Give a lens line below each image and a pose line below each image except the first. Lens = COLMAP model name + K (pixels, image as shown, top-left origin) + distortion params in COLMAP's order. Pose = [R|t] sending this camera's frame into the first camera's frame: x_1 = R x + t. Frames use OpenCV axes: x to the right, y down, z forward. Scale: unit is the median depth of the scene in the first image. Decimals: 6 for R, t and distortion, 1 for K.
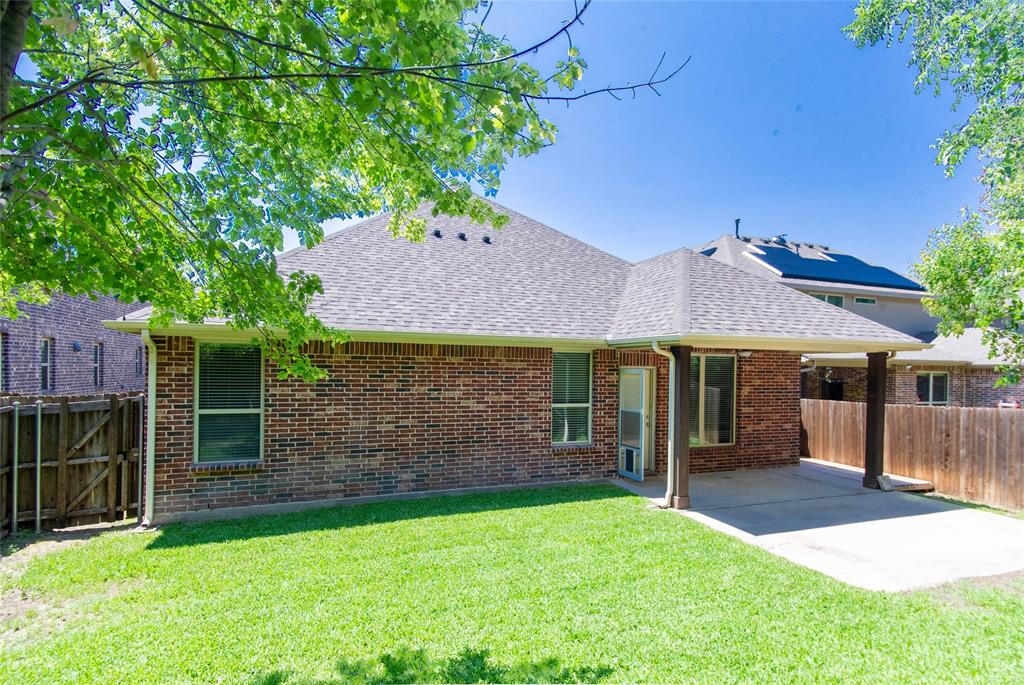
lens RADIAL K [[505.6, 0, 509.7], [0, 505.6, 366.9], [0, 0, 1]] dist [-0.000126, -0.000061]
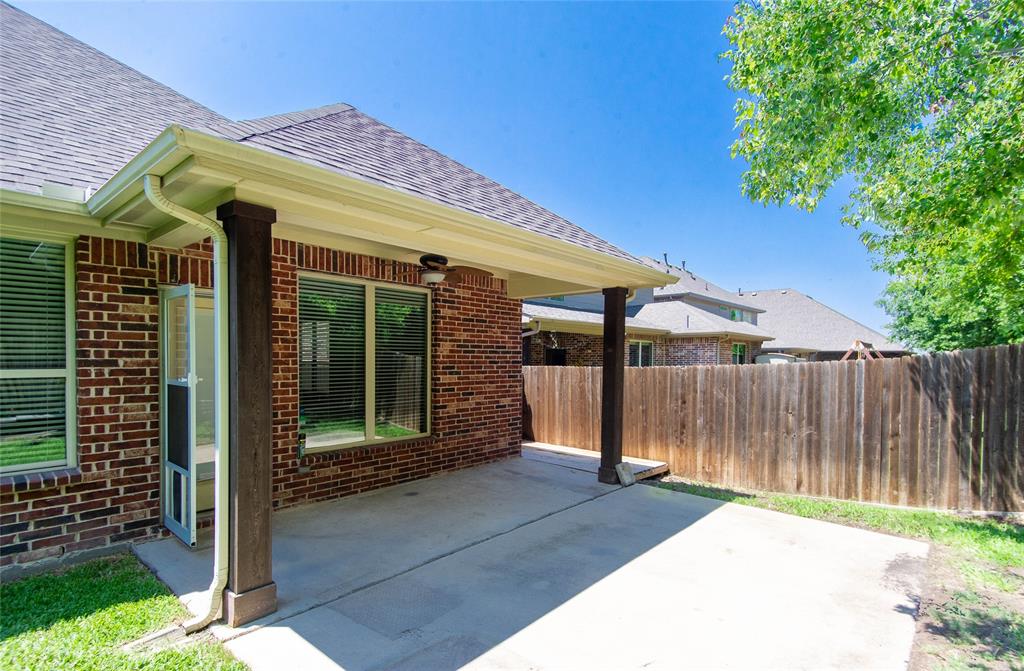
lens RADIAL K [[496.9, 0, 522.4], [0, 496.9, 370.7], [0, 0, 1]] dist [0.044237, -0.024977]
pose [[0.873139, -0.020578, 0.487036, 0.273459], [0.005269, 0.999449, 0.032783, 0.060719], [-0.487442, -0.026058, 0.872766, 0.452511]]
